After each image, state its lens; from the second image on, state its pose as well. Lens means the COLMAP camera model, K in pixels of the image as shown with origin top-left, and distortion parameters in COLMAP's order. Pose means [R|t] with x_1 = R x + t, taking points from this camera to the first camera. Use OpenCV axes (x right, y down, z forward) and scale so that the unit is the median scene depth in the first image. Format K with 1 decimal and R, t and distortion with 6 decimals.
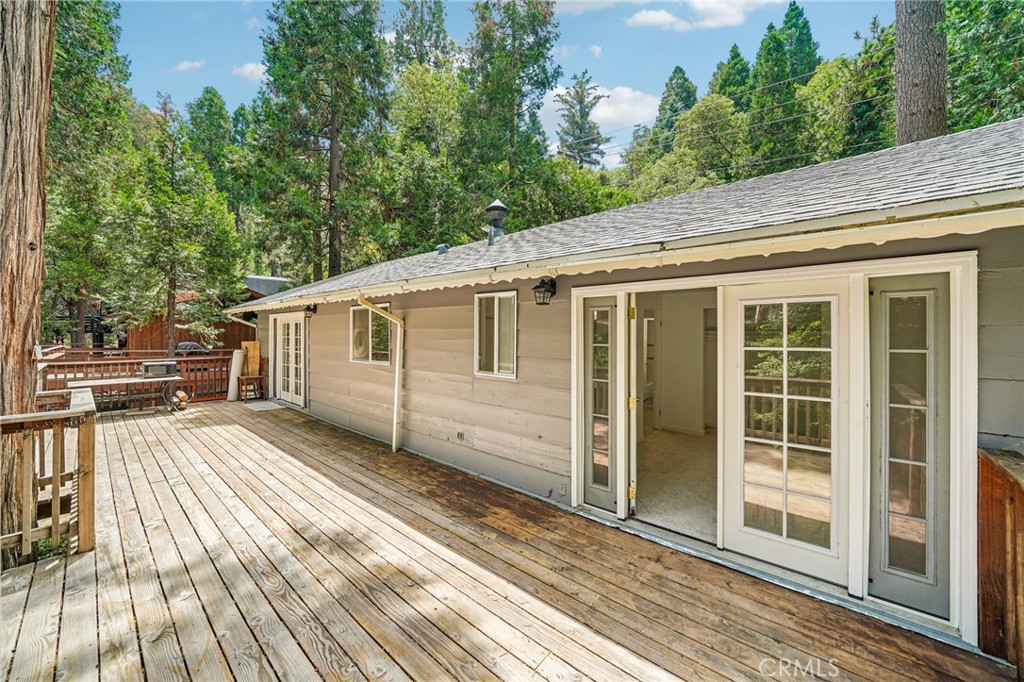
lens RADIAL K [[368.6, 0, 504.2], [0, 368.6, 329.6], [0, 0, 1]] dist [-0.013371, 0.000066]
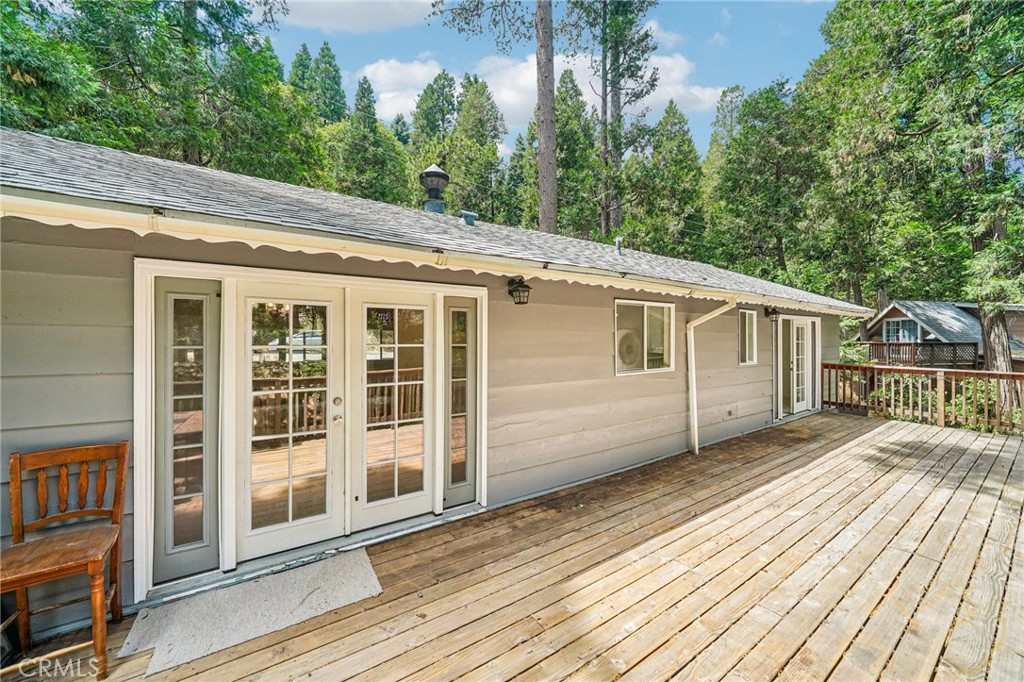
lens RADIAL K [[378.8, 0, 501.0], [0, 378.8, 332.2], [0, 0, 1]] dist [-0.031728, 0.006933]
pose [[0.272015, 0.006652, 0.962270, -1.420974], [-0.018702, 0.999824, -0.001625, 0.011238], [-0.962111, -0.017555, 0.272092, 1.233608]]
